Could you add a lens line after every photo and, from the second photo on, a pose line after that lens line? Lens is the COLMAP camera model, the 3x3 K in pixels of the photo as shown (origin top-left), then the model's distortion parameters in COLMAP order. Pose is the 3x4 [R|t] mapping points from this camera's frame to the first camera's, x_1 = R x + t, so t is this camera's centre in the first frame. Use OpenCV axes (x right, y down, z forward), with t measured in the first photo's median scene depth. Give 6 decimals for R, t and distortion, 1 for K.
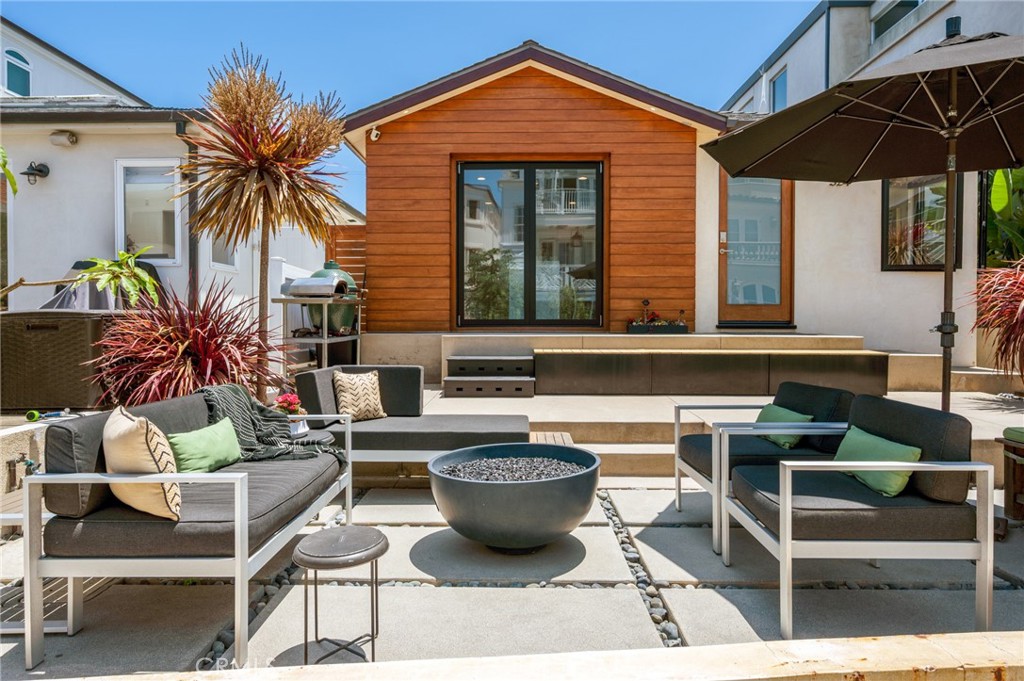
lens RADIAL K [[615.4, 0, 512.0], [0, 615.4, 340.5], [0, 0, 1]] dist [-0.007516, -0.000218]
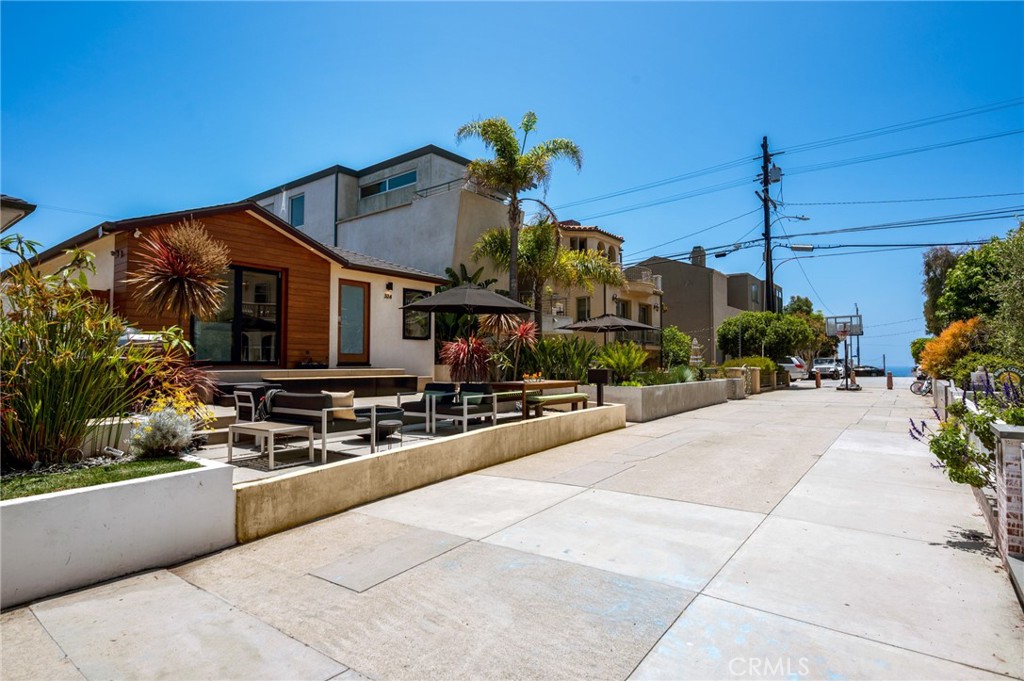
lens RADIAL K [[537.3, 0, 512.0], [0, 537.3, 340.5], [0, 0, 1]] dist [0.001424, -0.000127]
pose [[0.602080, 0.032498, 0.797774, -0.690860], [0.022104, 0.998110, -0.057340, 0.008963], [-0.798129, 0.052157, 0.600224, -0.451366]]
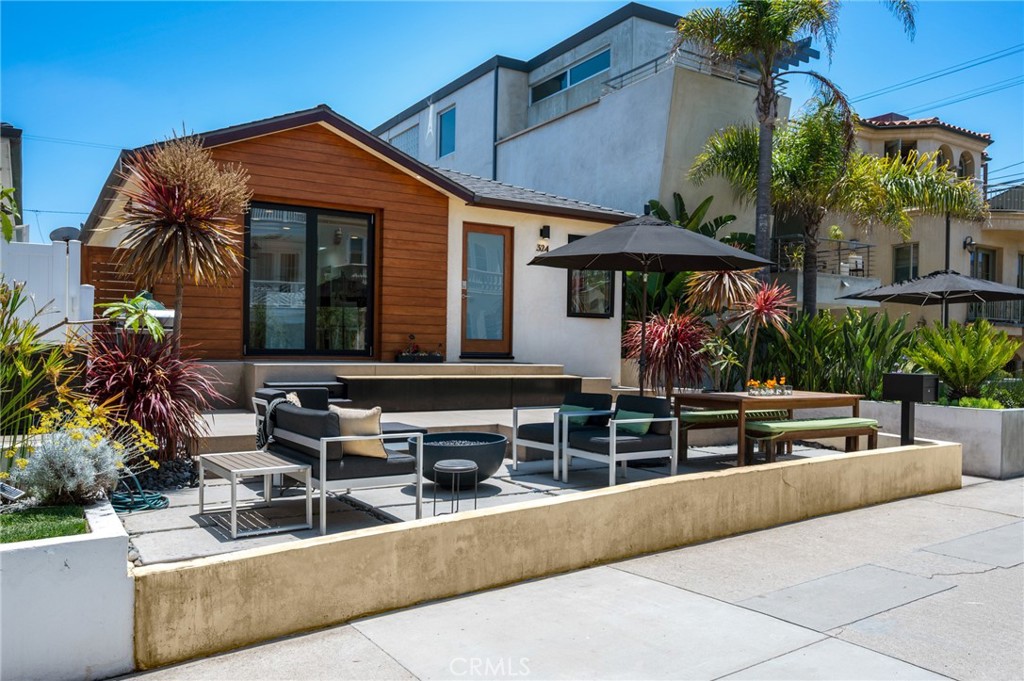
lens RADIAL K [[780.5, 0, 514.8], [0, 780.5, 357.6], [0, 0, 1]] dist [0.000551, -0.004807]
pose [[0.839375, 0.006876, 0.543509, -0.436956], [0.000469, 0.999910, -0.013375, -0.000548], [-0.543552, 0.011482, 0.839297, -0.384051]]
